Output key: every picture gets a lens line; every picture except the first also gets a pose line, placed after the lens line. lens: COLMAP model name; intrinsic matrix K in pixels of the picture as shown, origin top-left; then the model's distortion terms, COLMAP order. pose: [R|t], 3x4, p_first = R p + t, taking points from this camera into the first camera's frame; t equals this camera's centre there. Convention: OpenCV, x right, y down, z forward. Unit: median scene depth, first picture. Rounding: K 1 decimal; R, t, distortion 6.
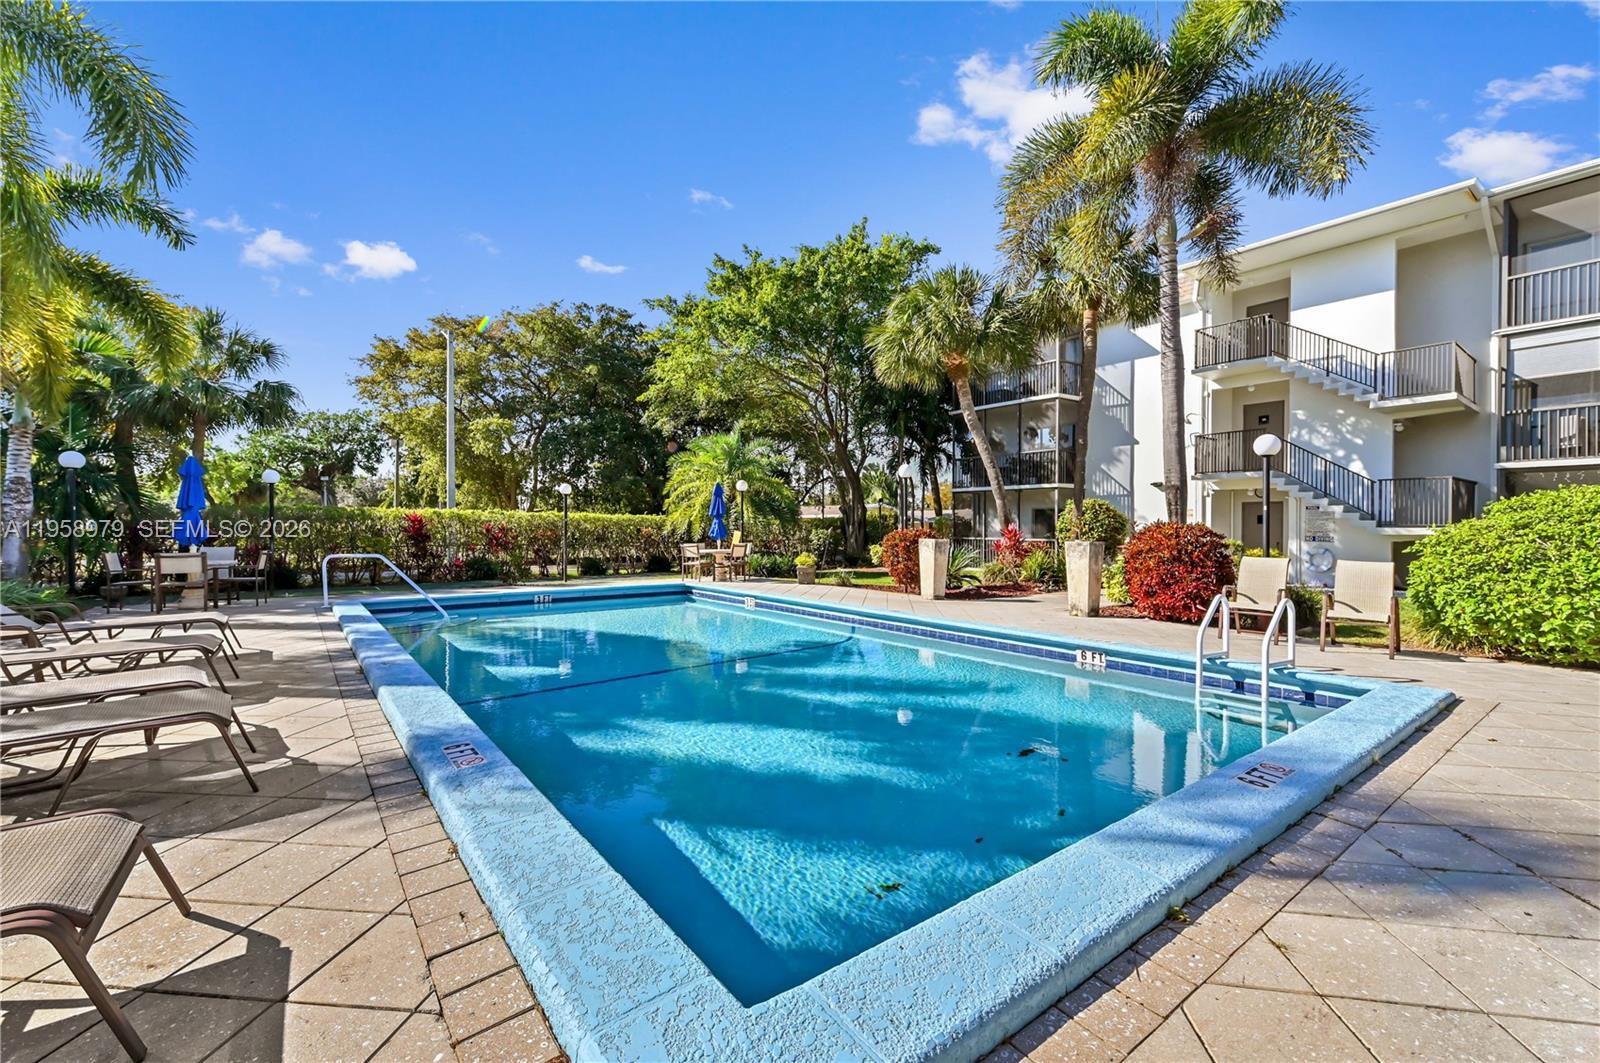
lens RADIAL K [[665.0, 0, 800.8], [0, 665.0, 528.2], [0, 0, 1]] dist [-0.000115, 0.000162]
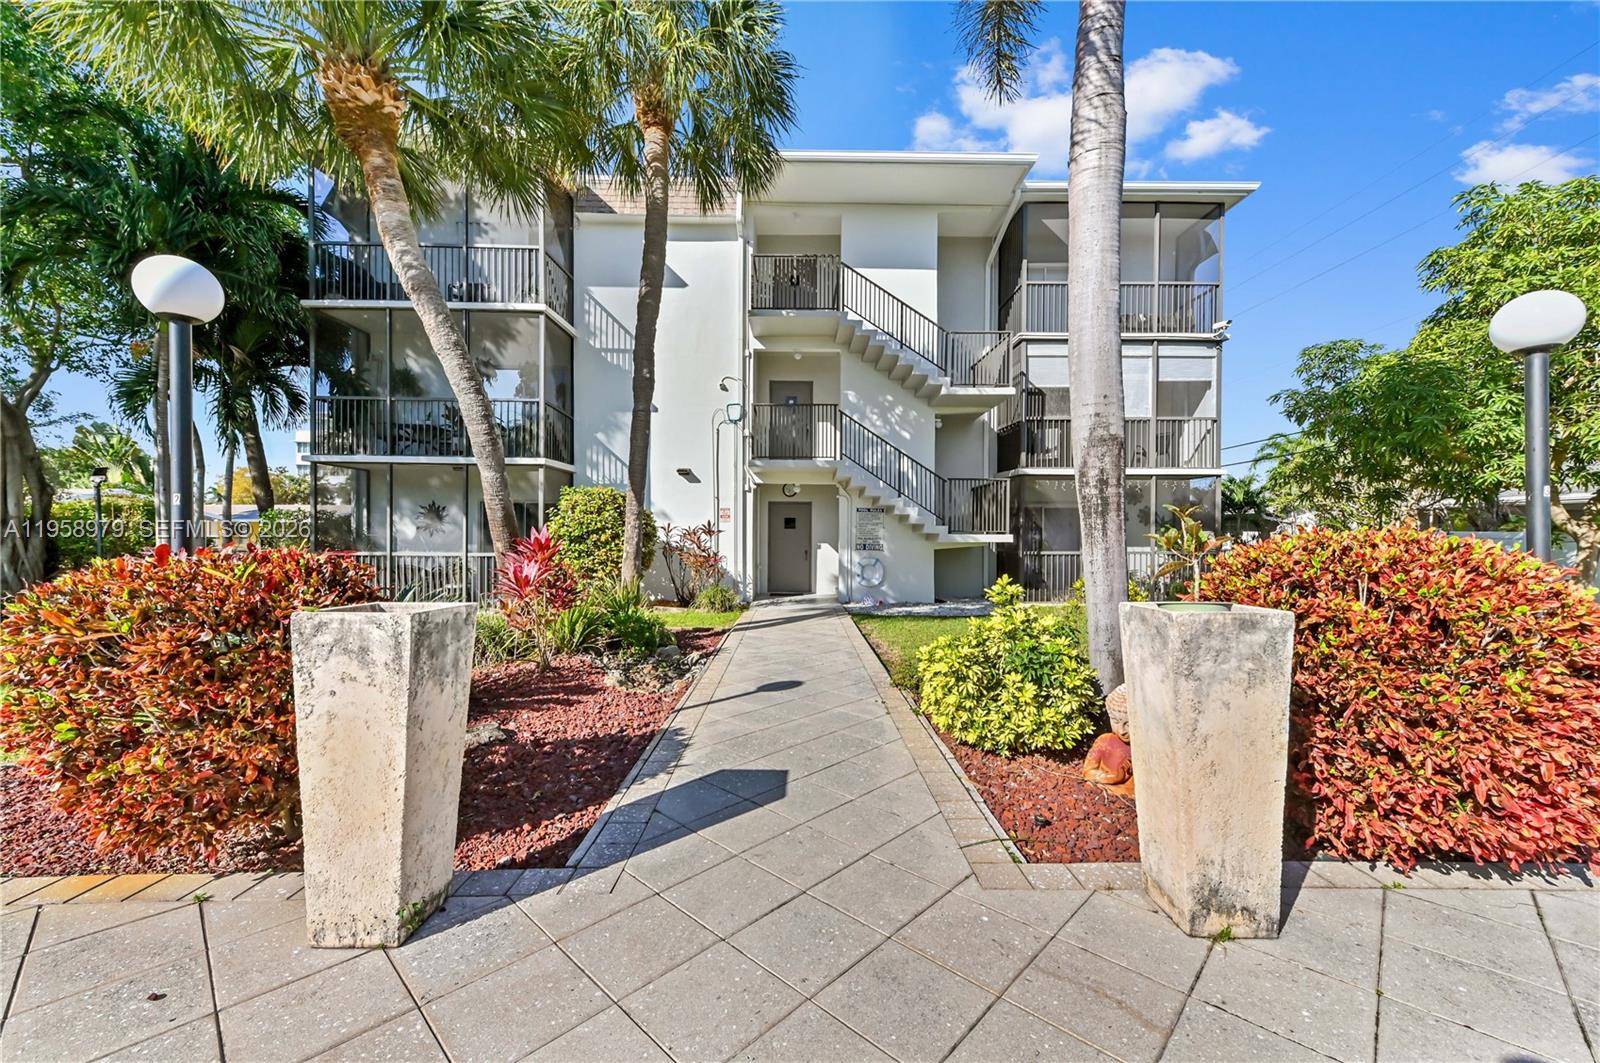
lens RADIAL K [[629.2, 0, 803.6], [0, 629.2, 533.3], [0, 0, 1]] dist [0.011866, 0.000243]
pose [[0.594315, -0.003288, 0.804226, 0.091309], [-0.001198, 0.999987, 0.004973, -0.005266], [-0.804232, -0.003919, 0.594303, 0.594705]]
